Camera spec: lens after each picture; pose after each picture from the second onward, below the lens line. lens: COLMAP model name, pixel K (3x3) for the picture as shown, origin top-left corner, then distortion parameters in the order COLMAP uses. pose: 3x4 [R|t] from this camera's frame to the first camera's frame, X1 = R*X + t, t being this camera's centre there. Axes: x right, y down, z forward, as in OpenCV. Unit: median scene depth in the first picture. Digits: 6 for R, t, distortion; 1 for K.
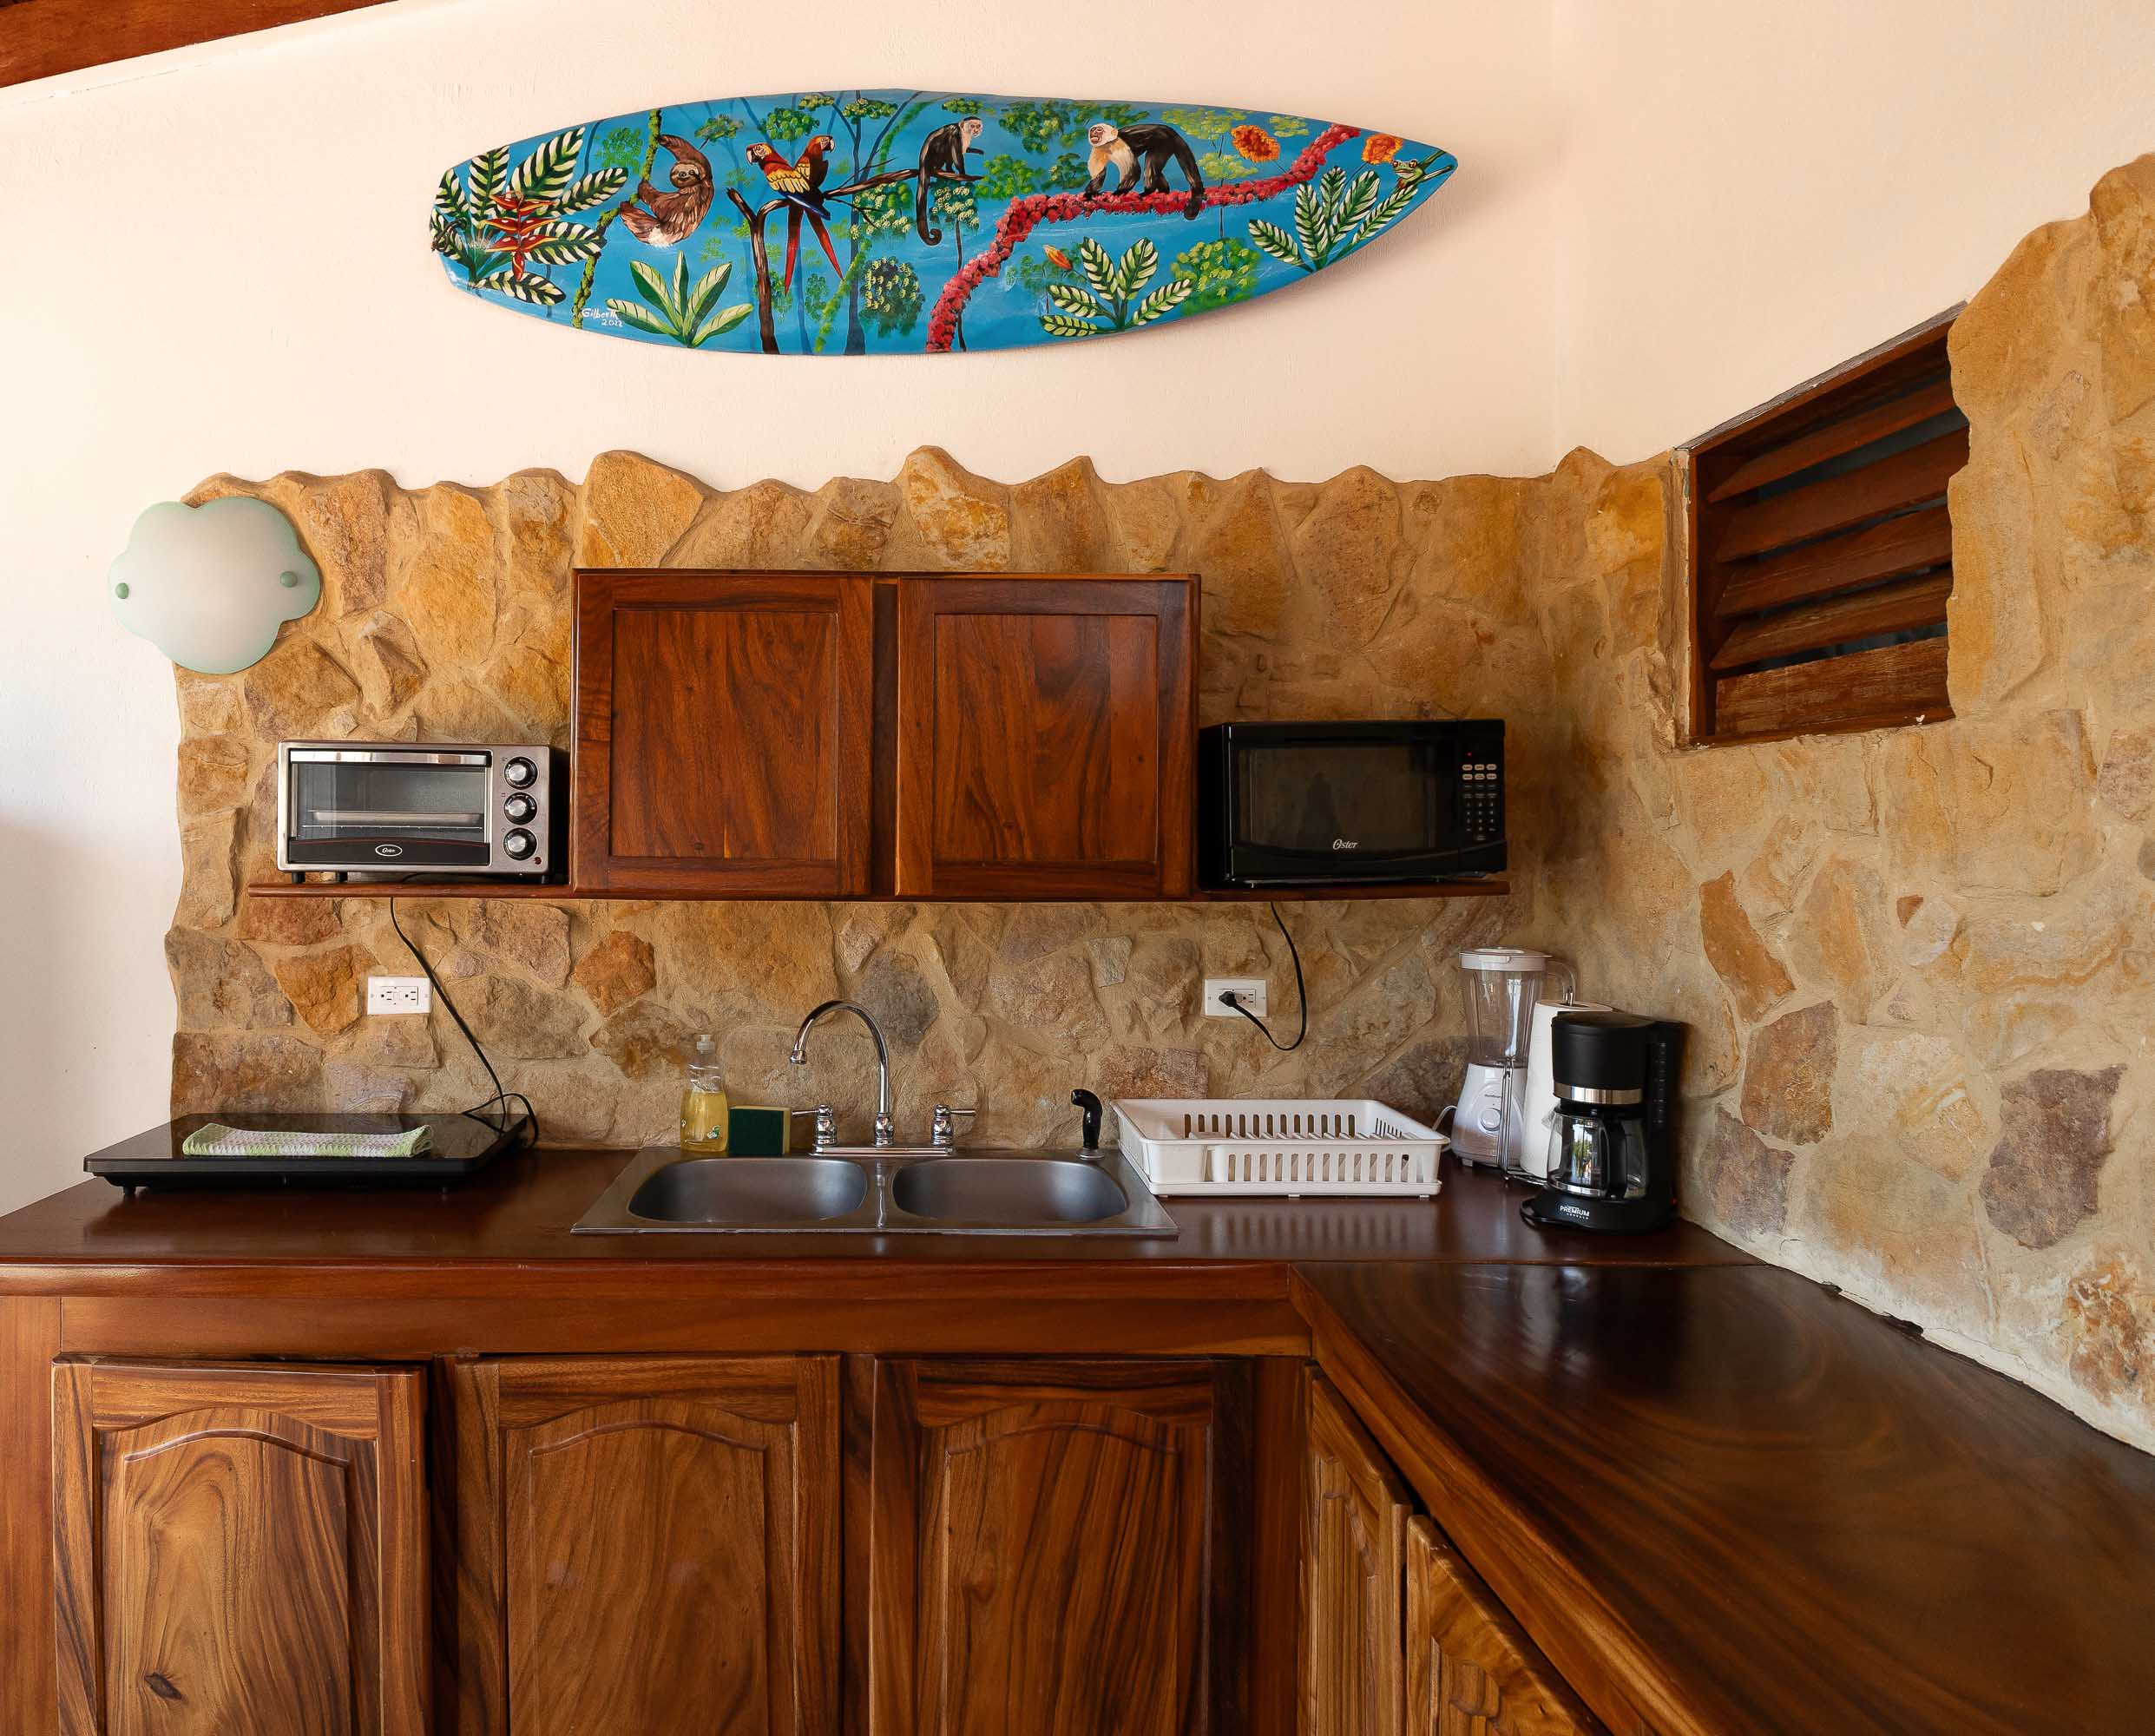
lens RADIAL K [[1697.0, 0, 1077.5], [0, 1697.0, 868.0], [0, 0, 1]] dist [-0.000497, 0.000137]
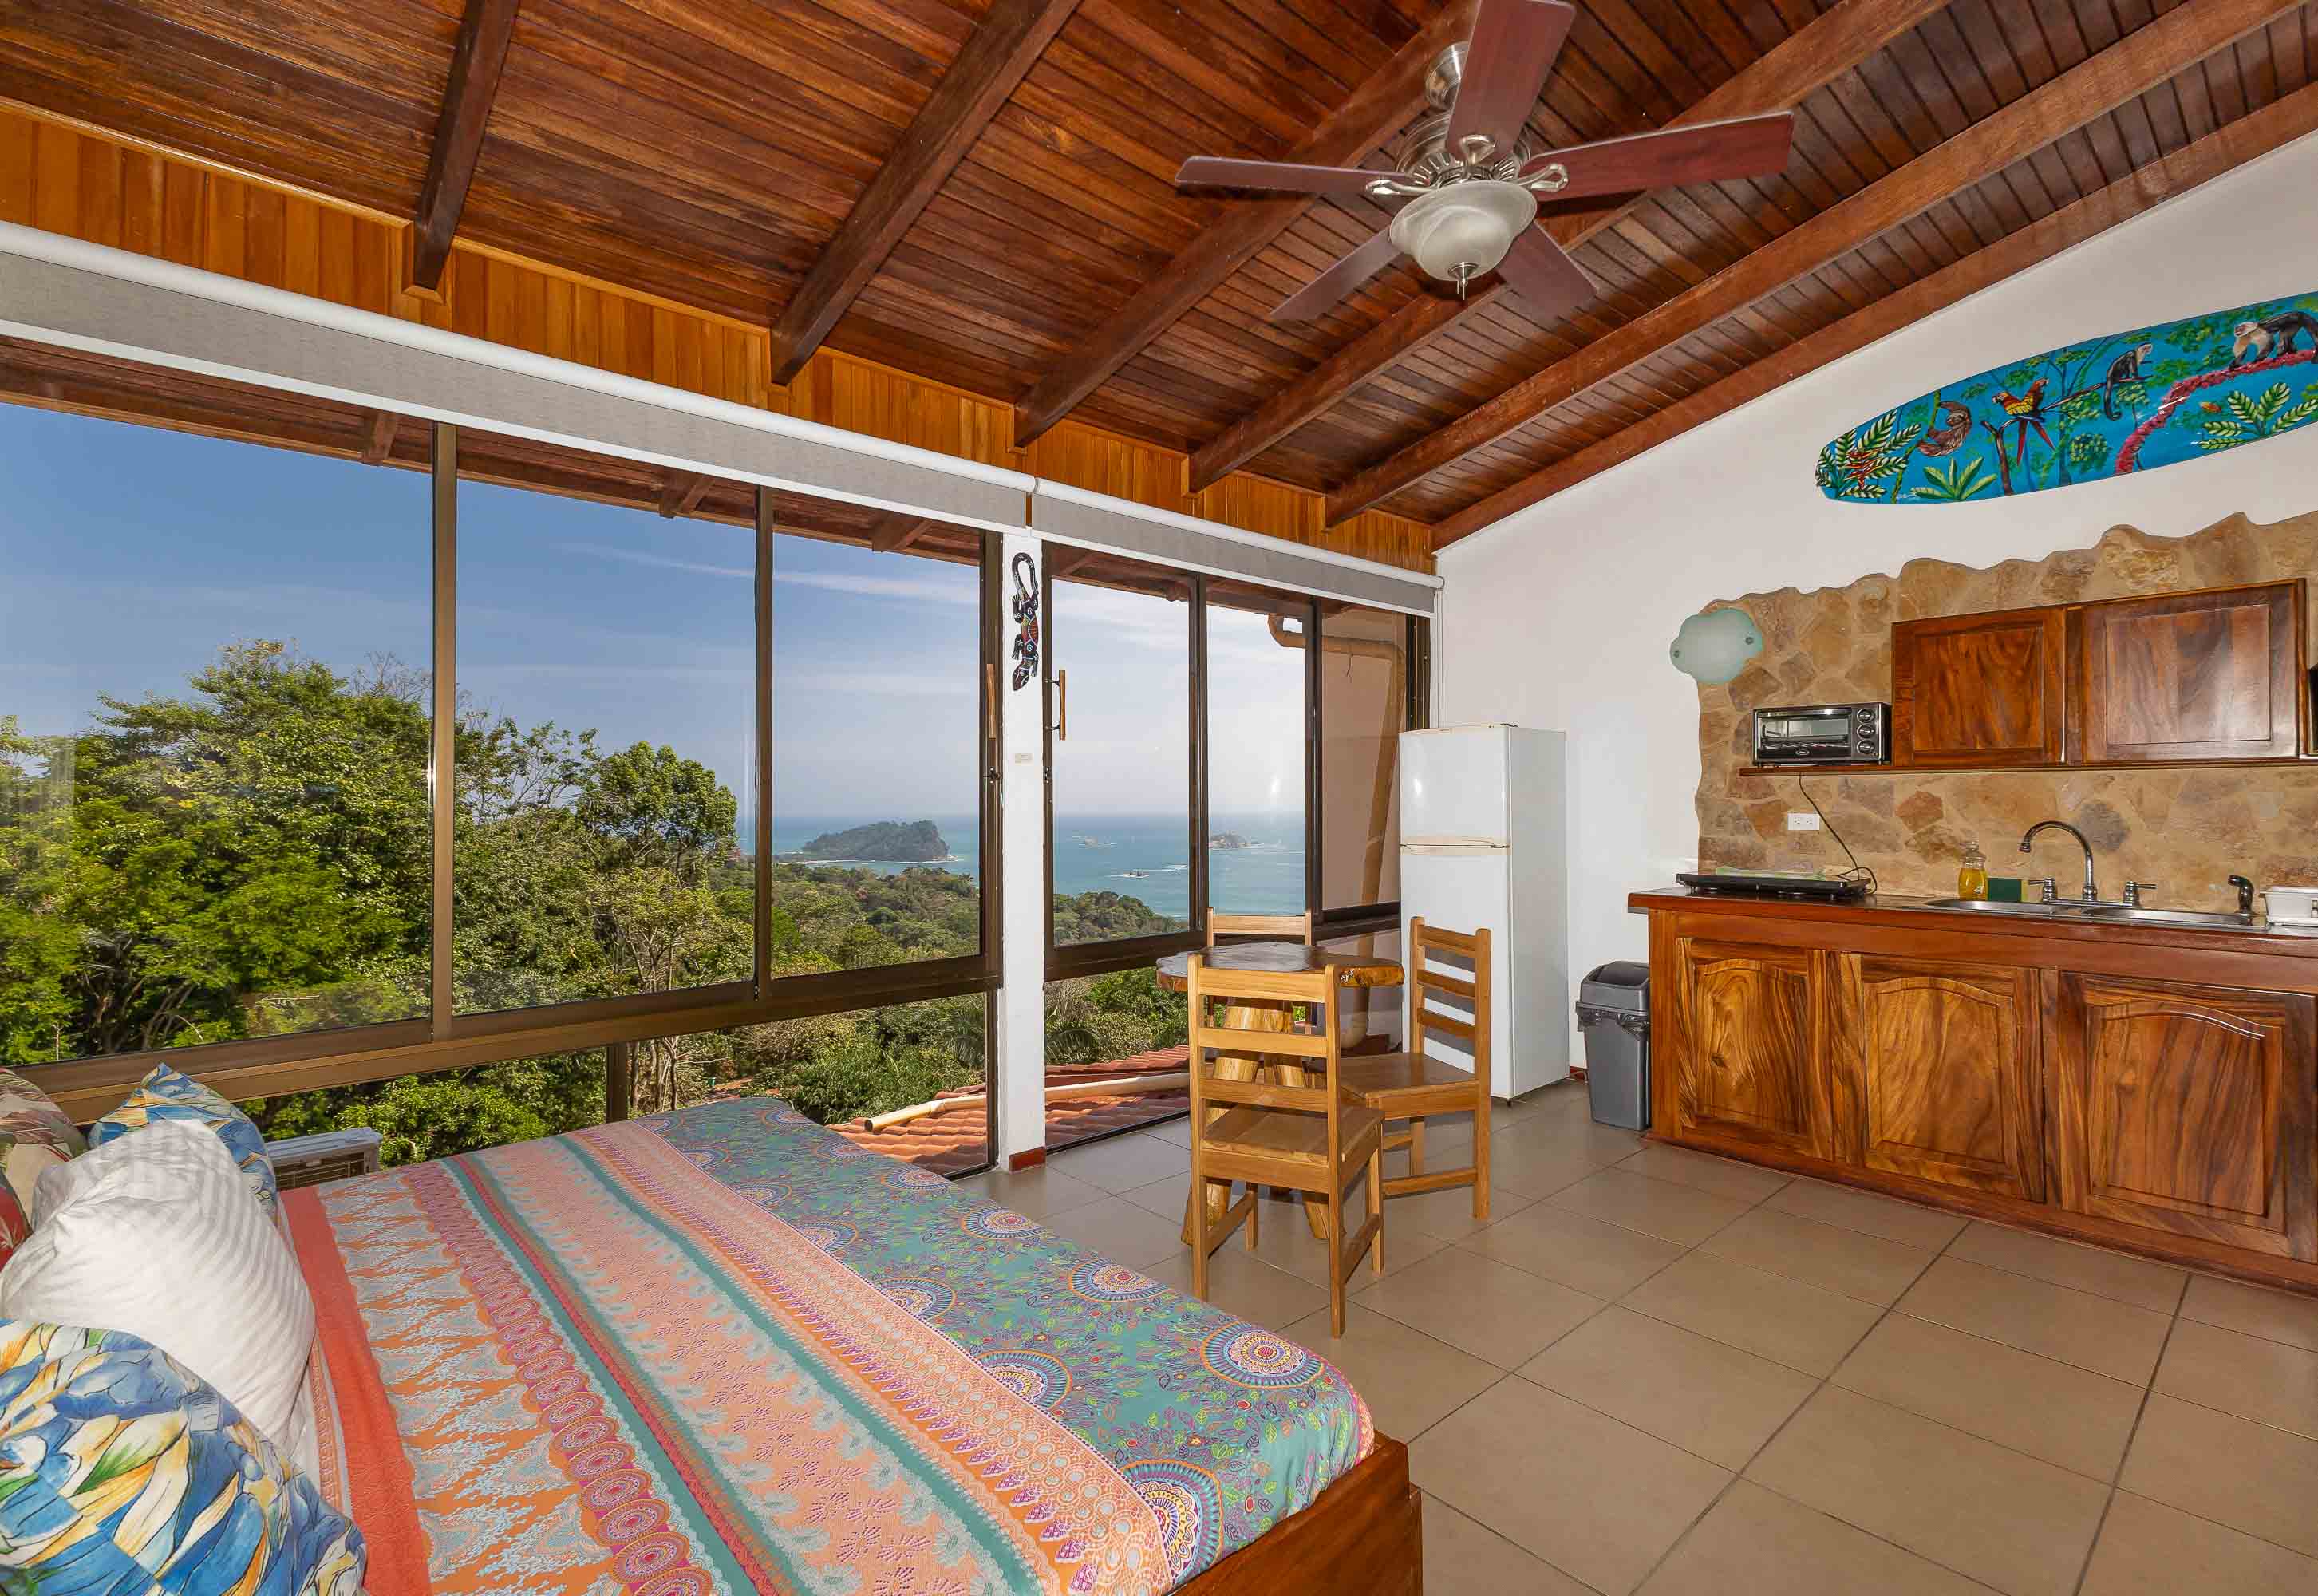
lens RADIAL K [[1038.1, 0, 1159.0], [0, 1038.1, 798.0], [0, 0, 1]] dist [0.000087, -0.001110]
pose [[0.619703, -0.007981, -0.784795, 0.152714], [0.003367, 0.999966, -0.007511, 0.054121], [0.784829, 0.002012, 0.619709, -0.529381]]
